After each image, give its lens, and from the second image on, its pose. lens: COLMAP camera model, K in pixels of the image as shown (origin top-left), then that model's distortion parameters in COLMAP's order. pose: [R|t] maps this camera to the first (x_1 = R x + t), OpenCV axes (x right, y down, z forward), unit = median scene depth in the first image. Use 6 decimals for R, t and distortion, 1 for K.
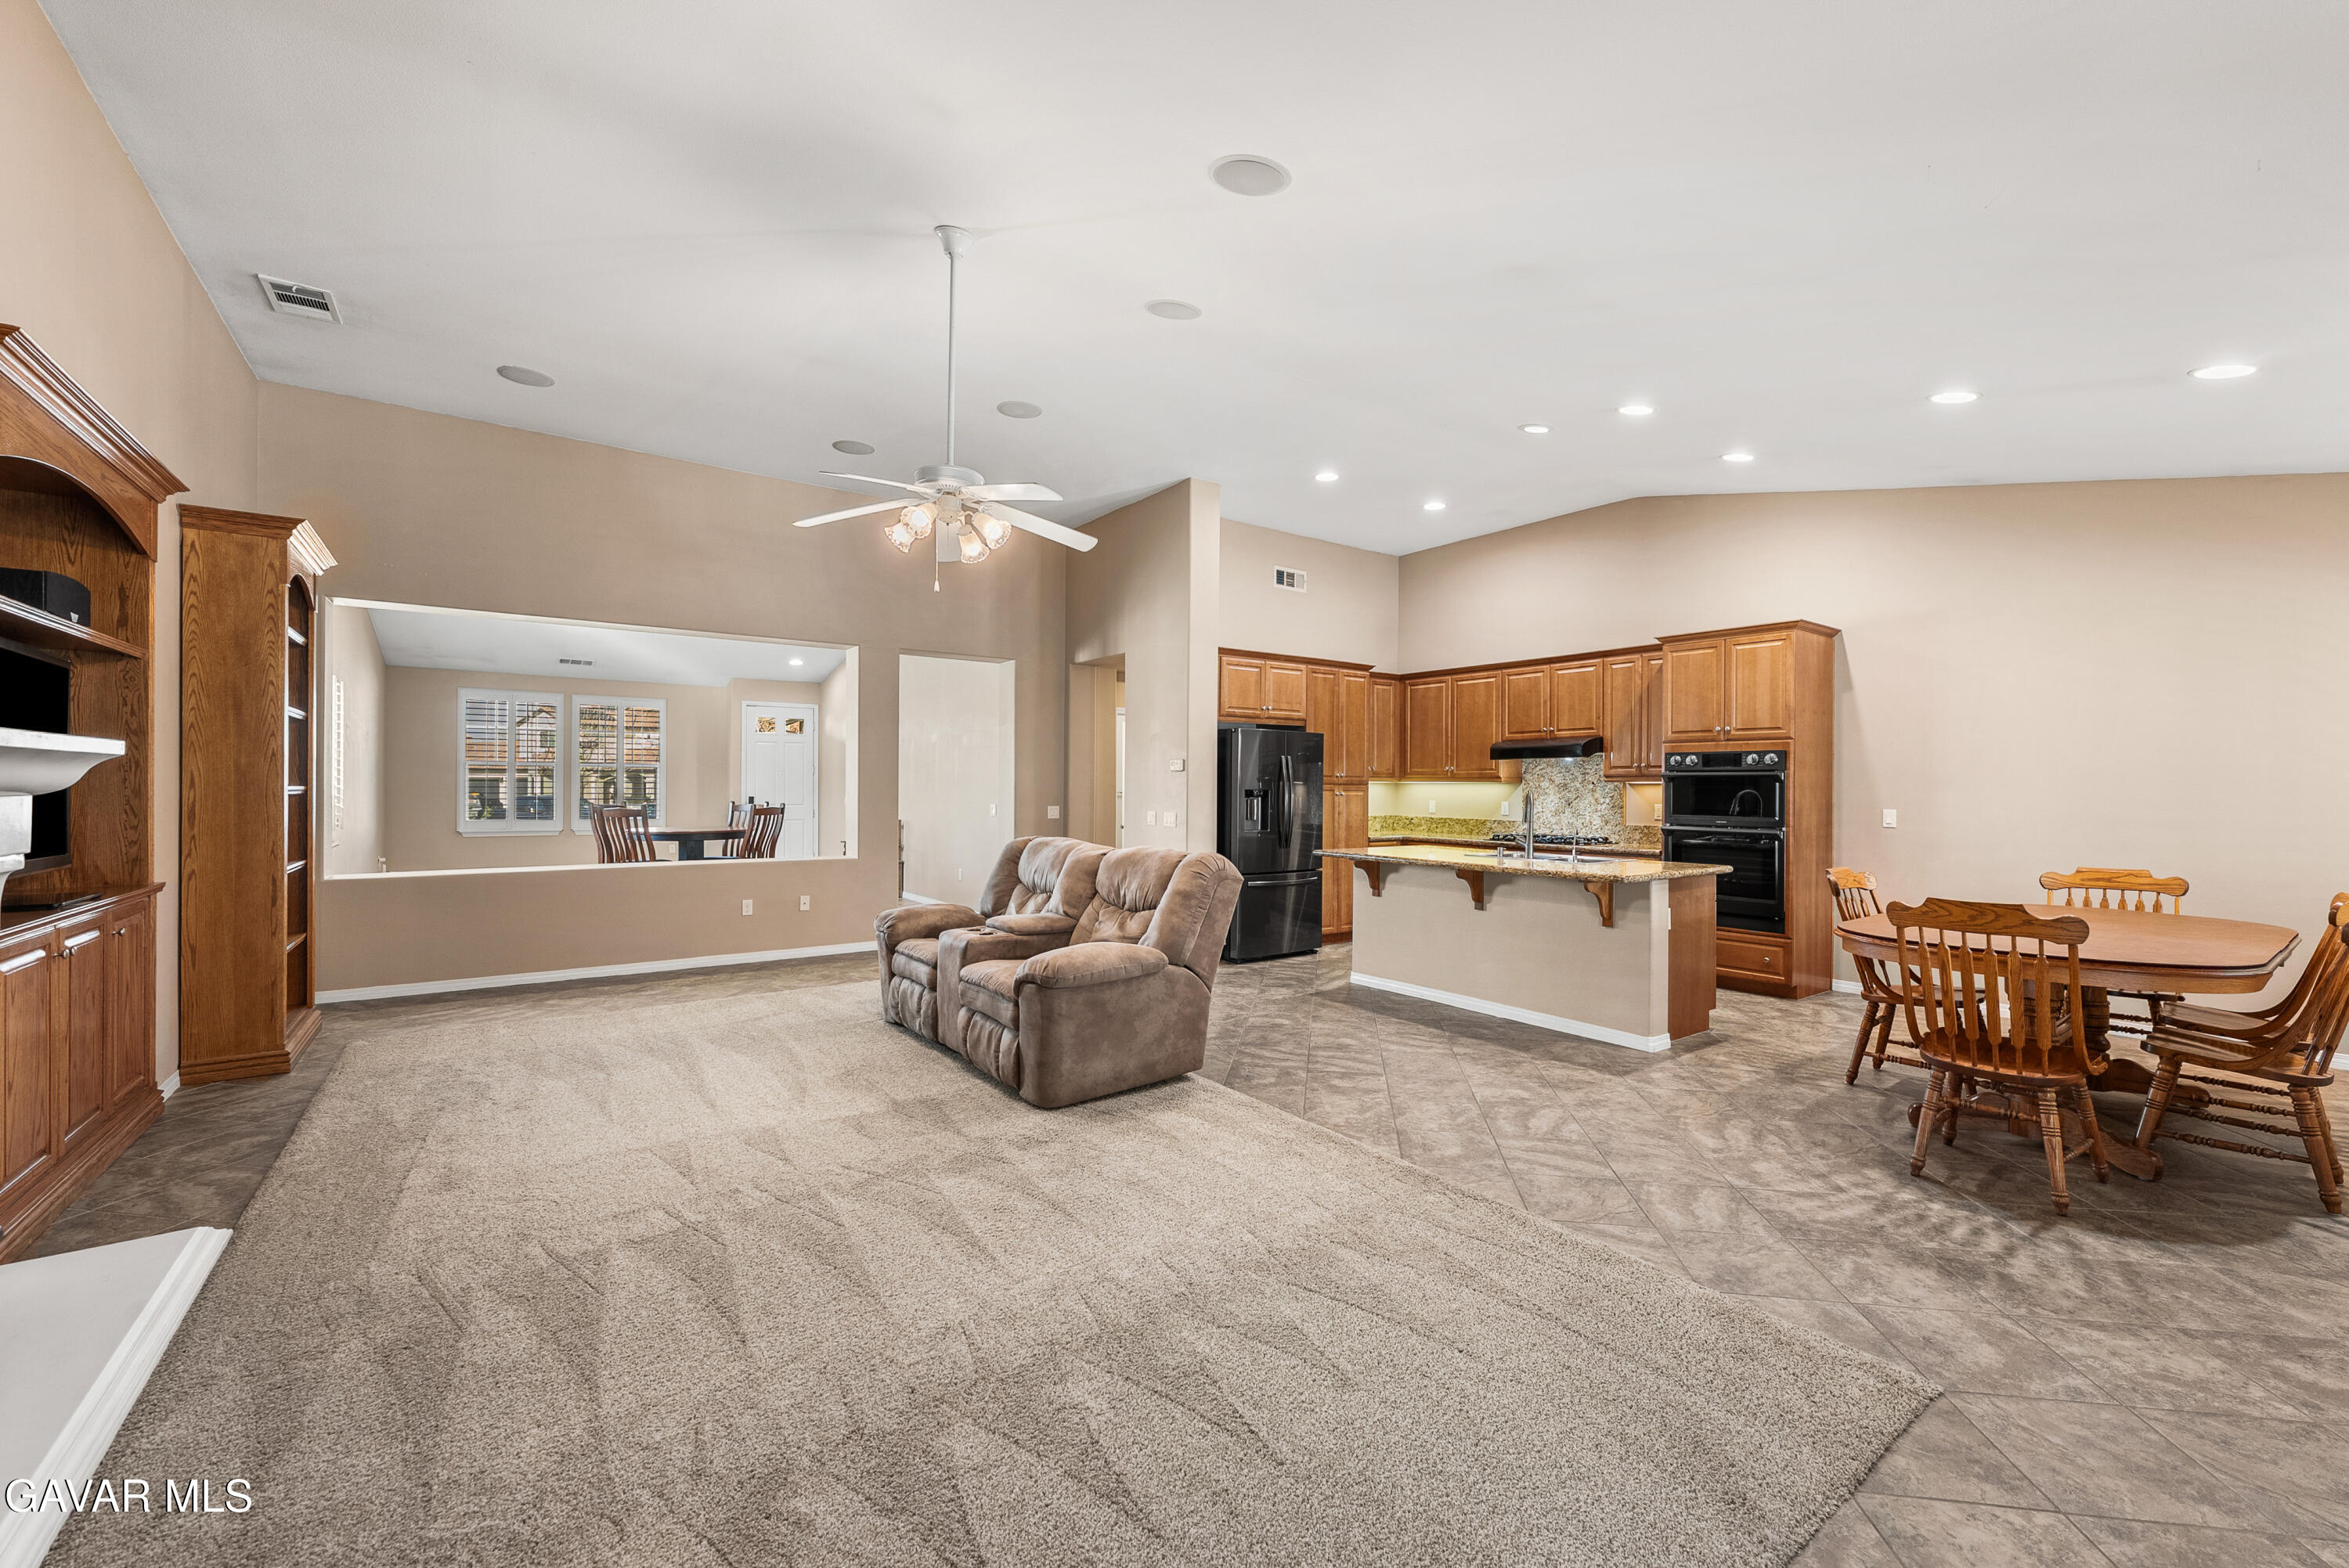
lens RADIAL K [[946.9, 0, 1187.5], [0, 946.9, 787.0], [0, 0, 1]] dist [-0.001247, -0.000453]
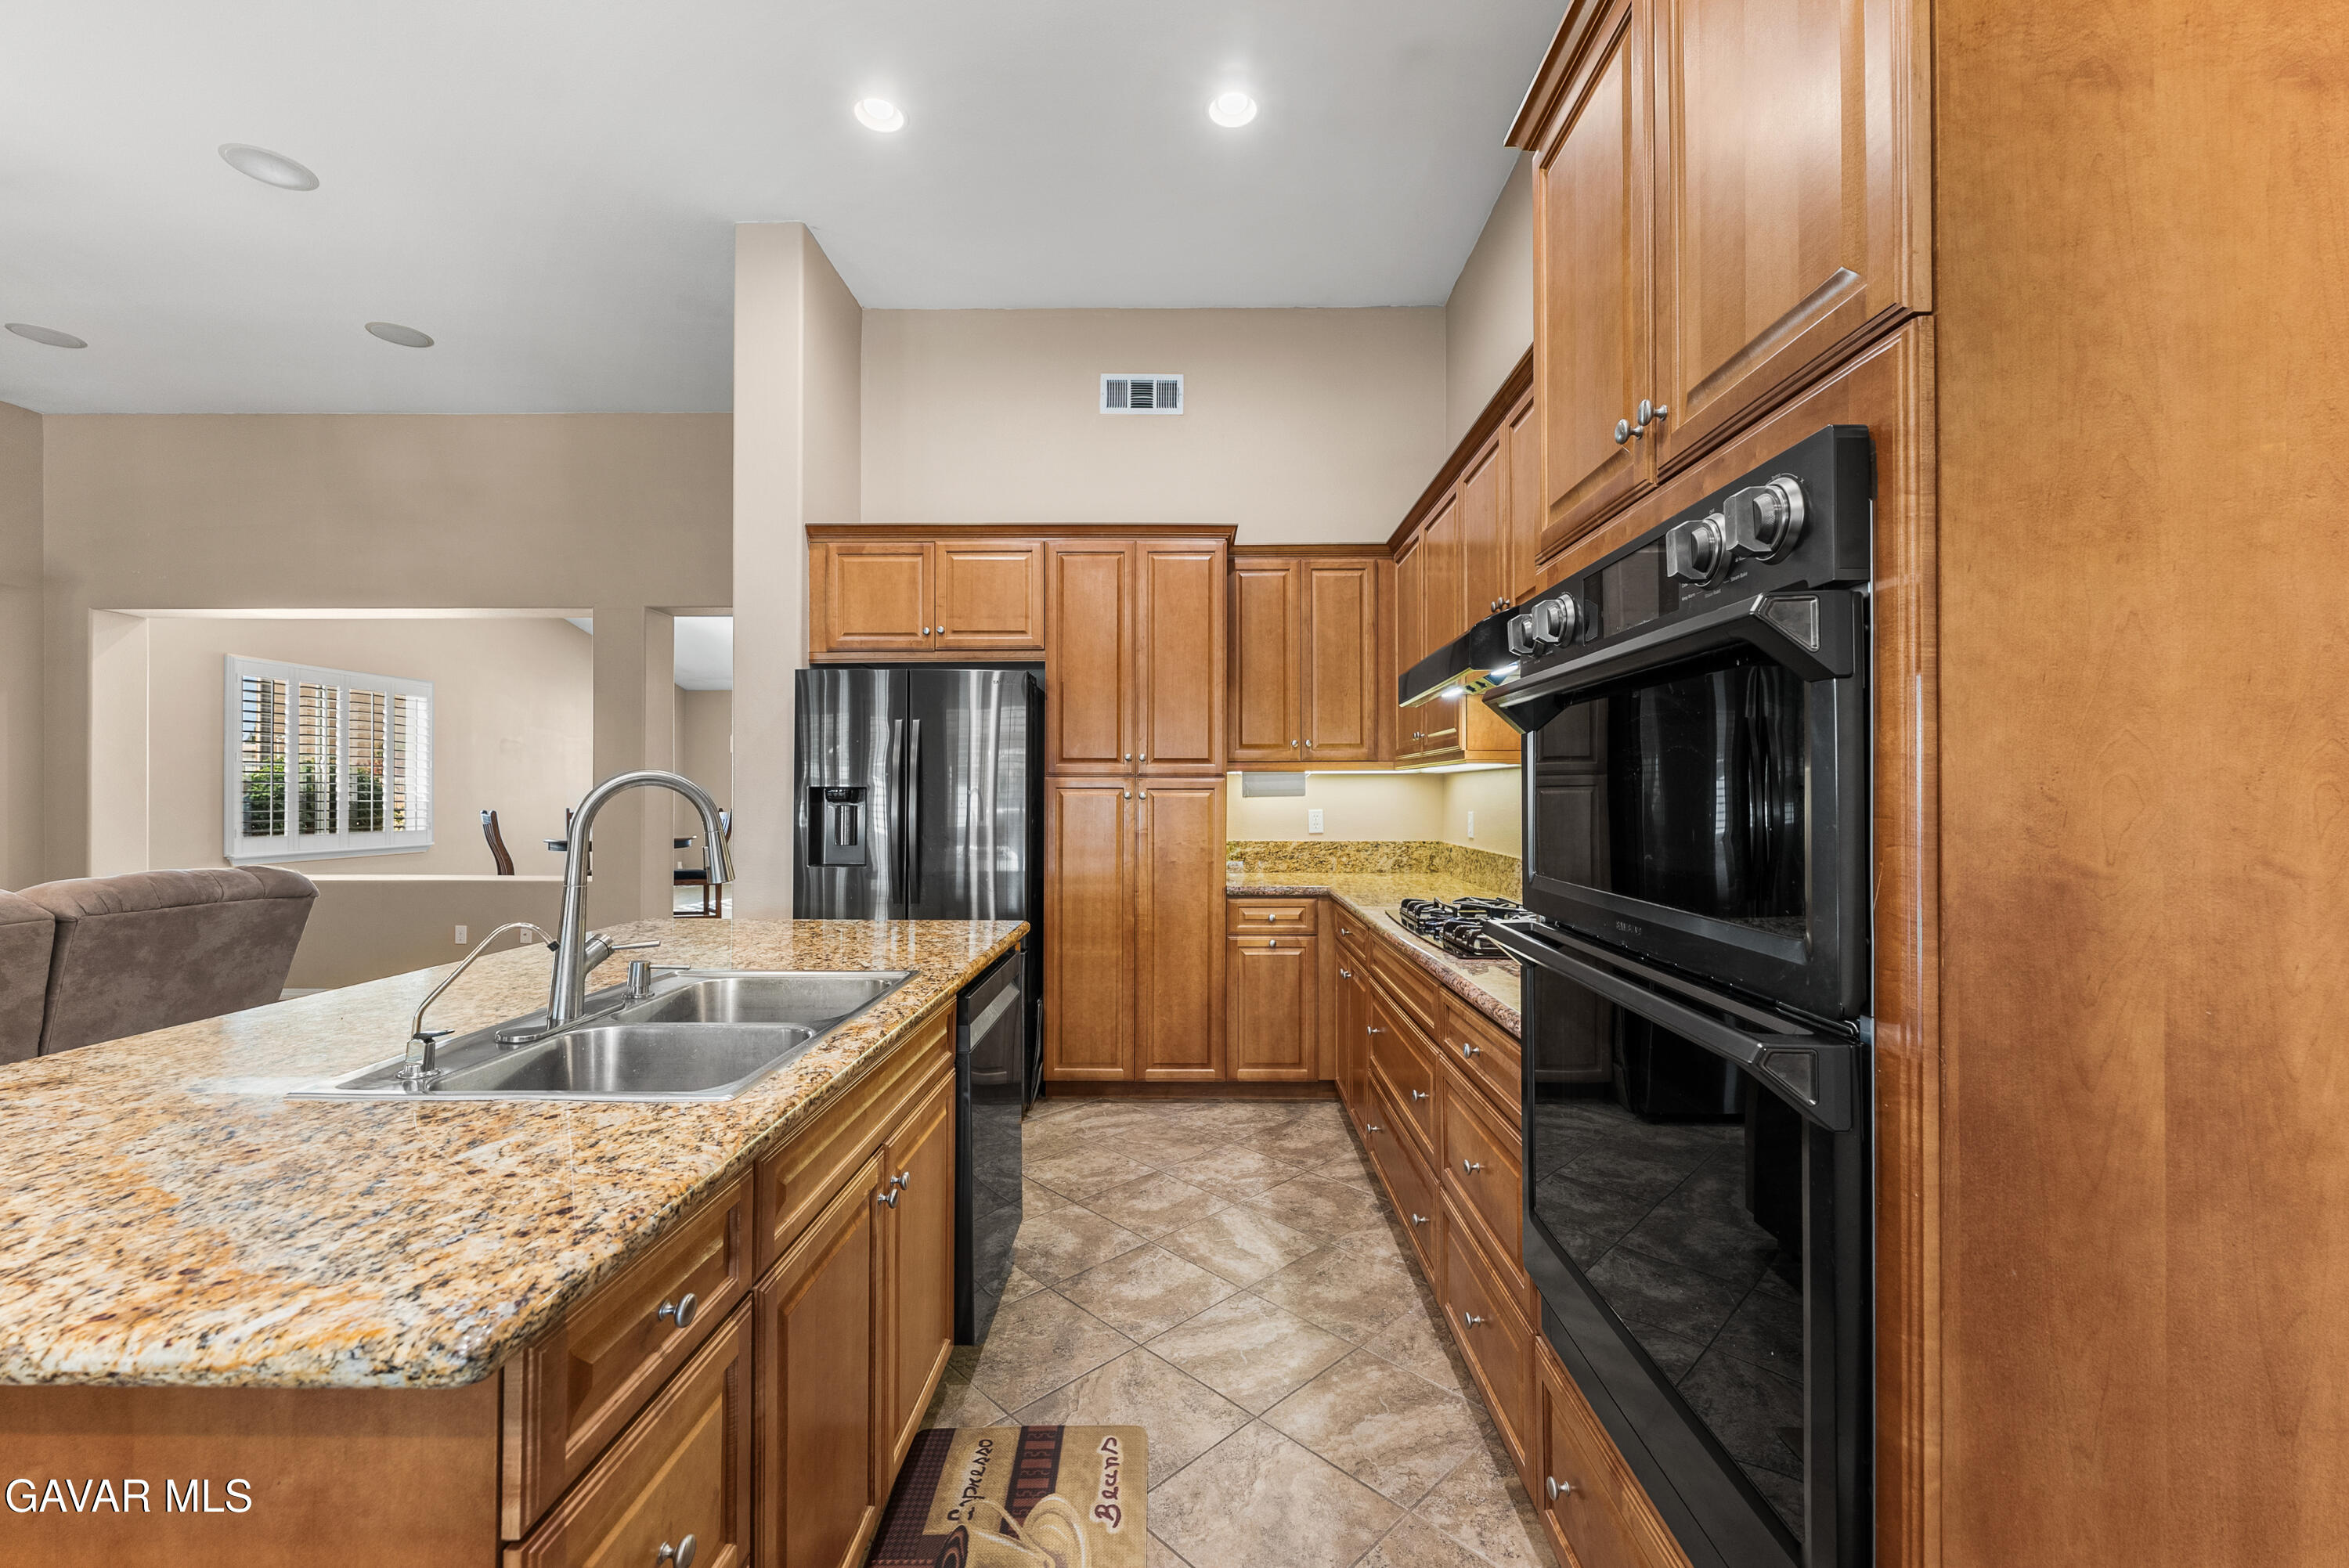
lens RADIAL K [[940.4, 0, 1184.7], [0, 940.4, 781.9], [0, 0, 1]] dist [-0.001292, -0.000219]
pose [[0.798854, -0.013374, -0.601376, 0.741374], [0.005713, 0.999876, -0.014647, 0.013602], [0.601497, 0.008265, 0.798832, 0.976775]]
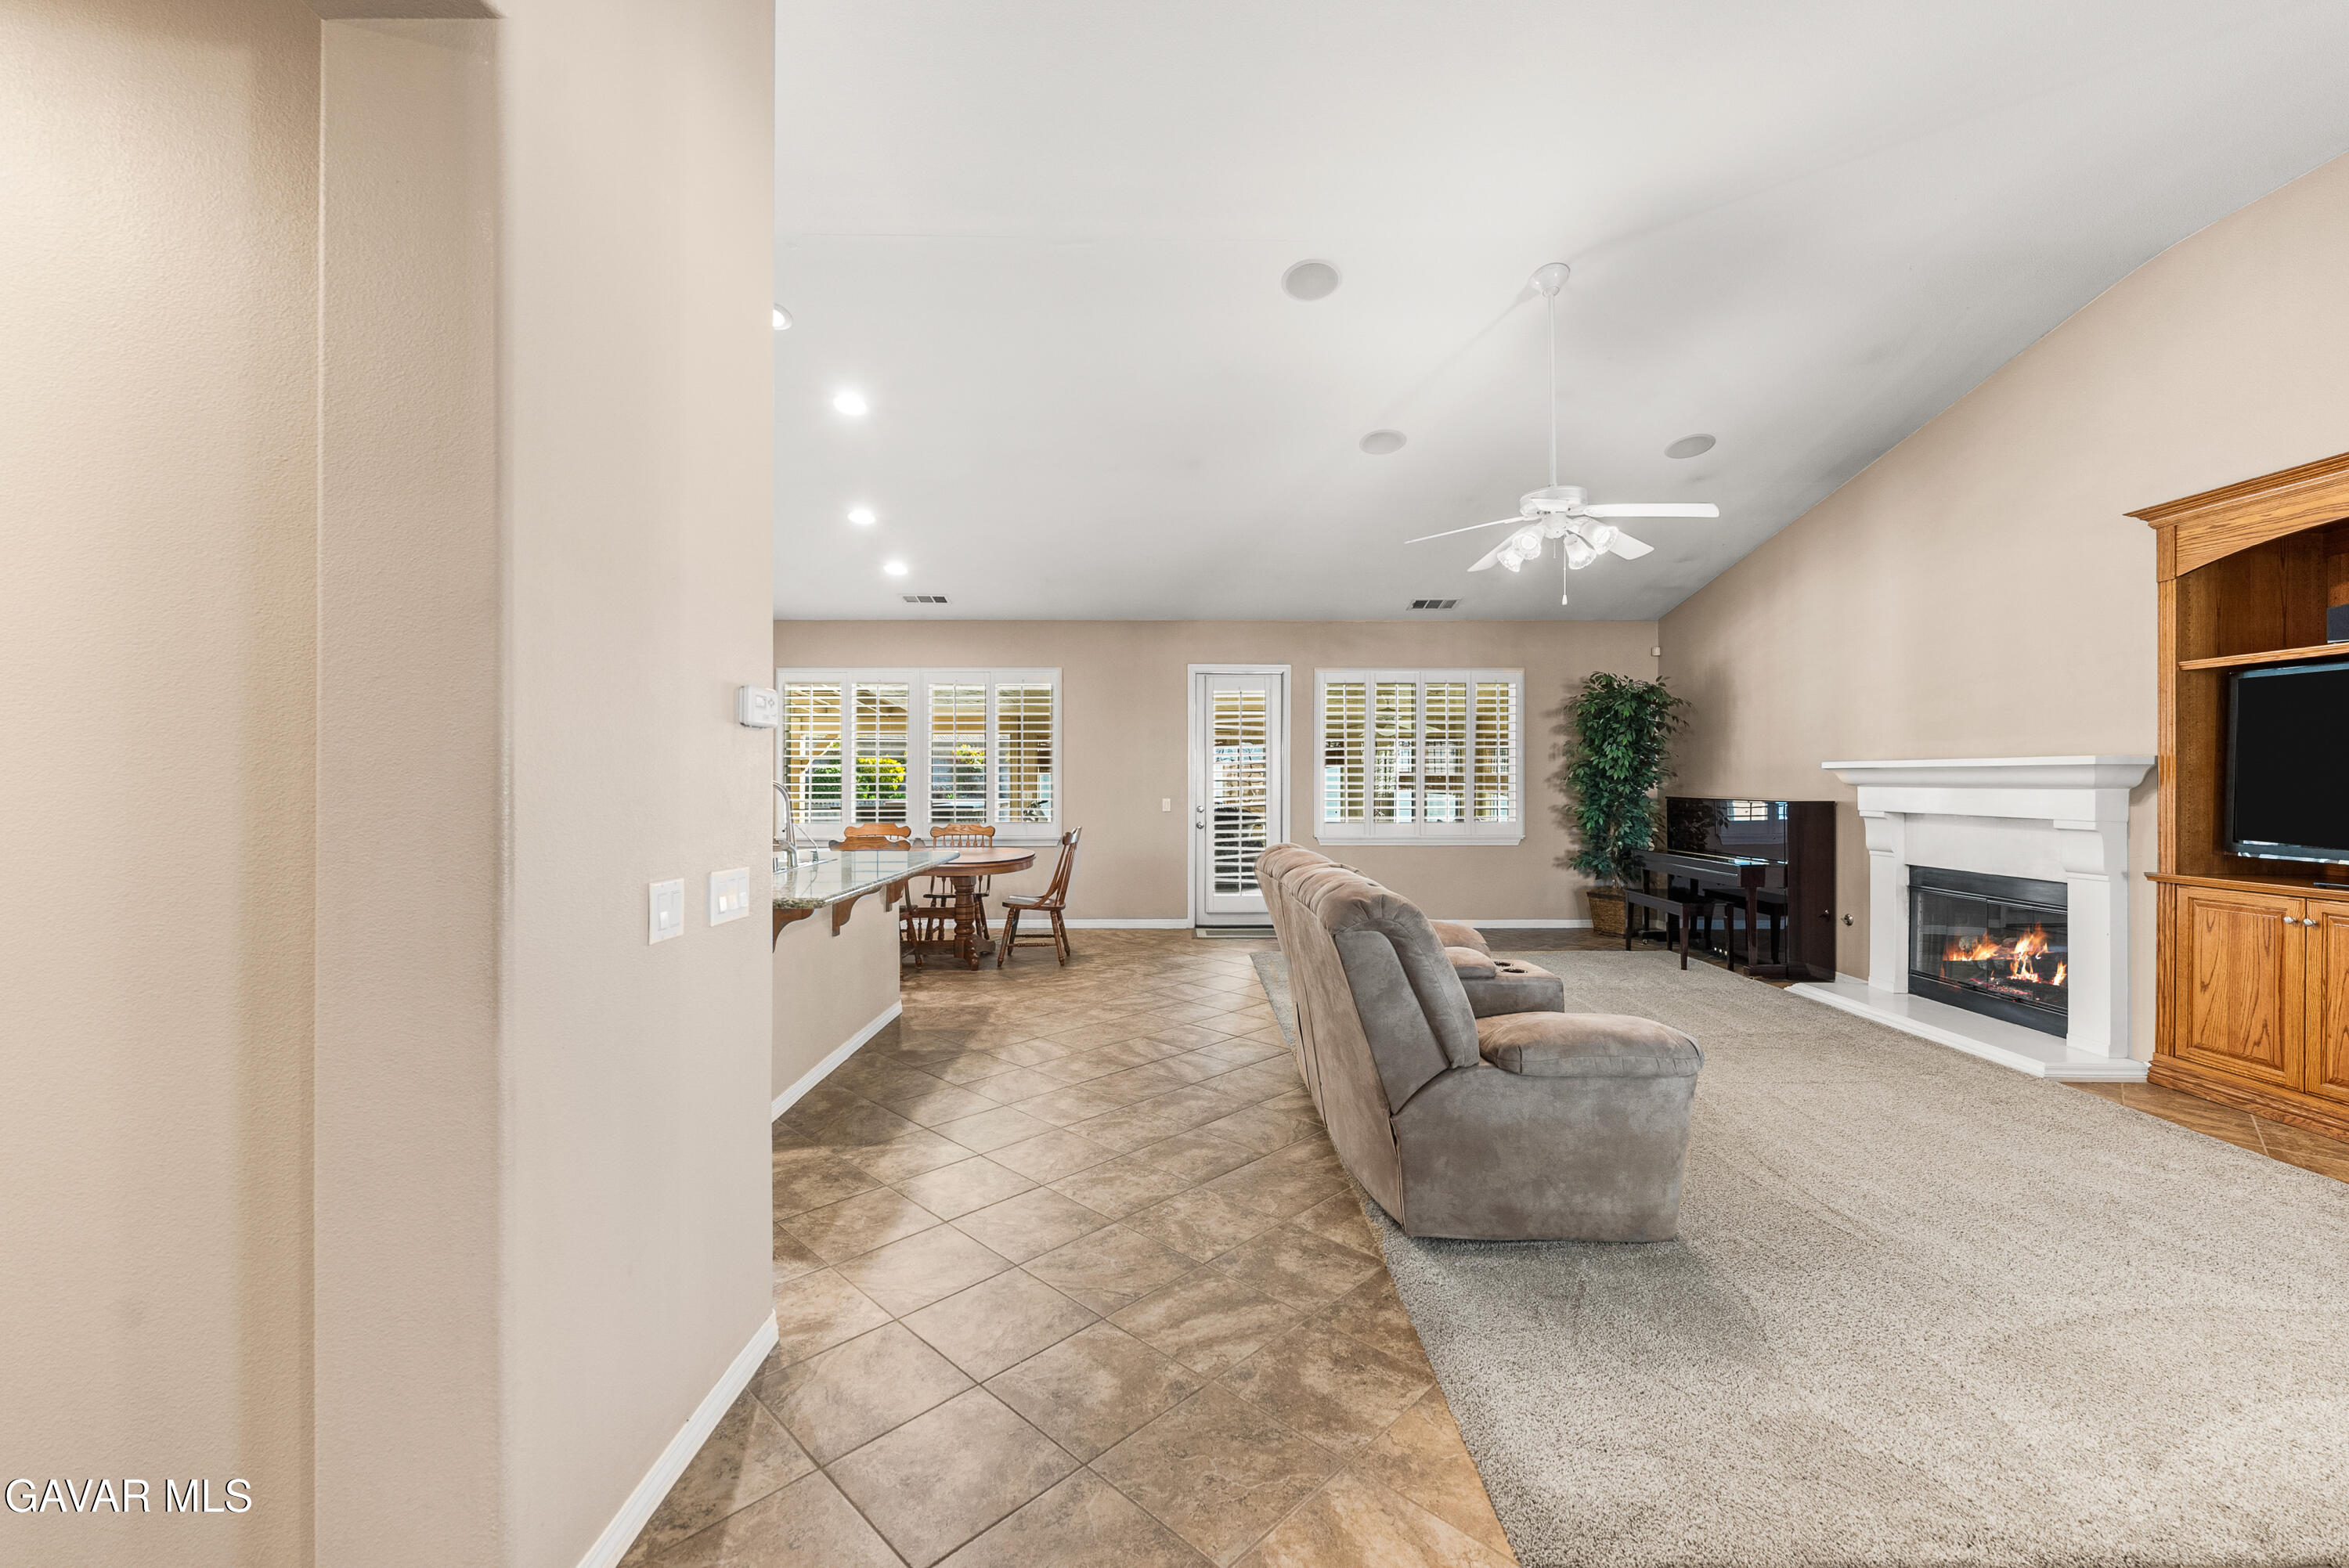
lens RADIAL K [[954.1, 0, 1180.4], [0, 954.1, 777.4], [0, 0, 1]] dist [0.000425, -0.000200]
pose [[-0.811250, -0.005522, 0.584673, -0.410726], [-0.006933, 0.999976, -0.000177, -0.000698], [-0.584658, -0.004197, -0.811269, 1.606623]]
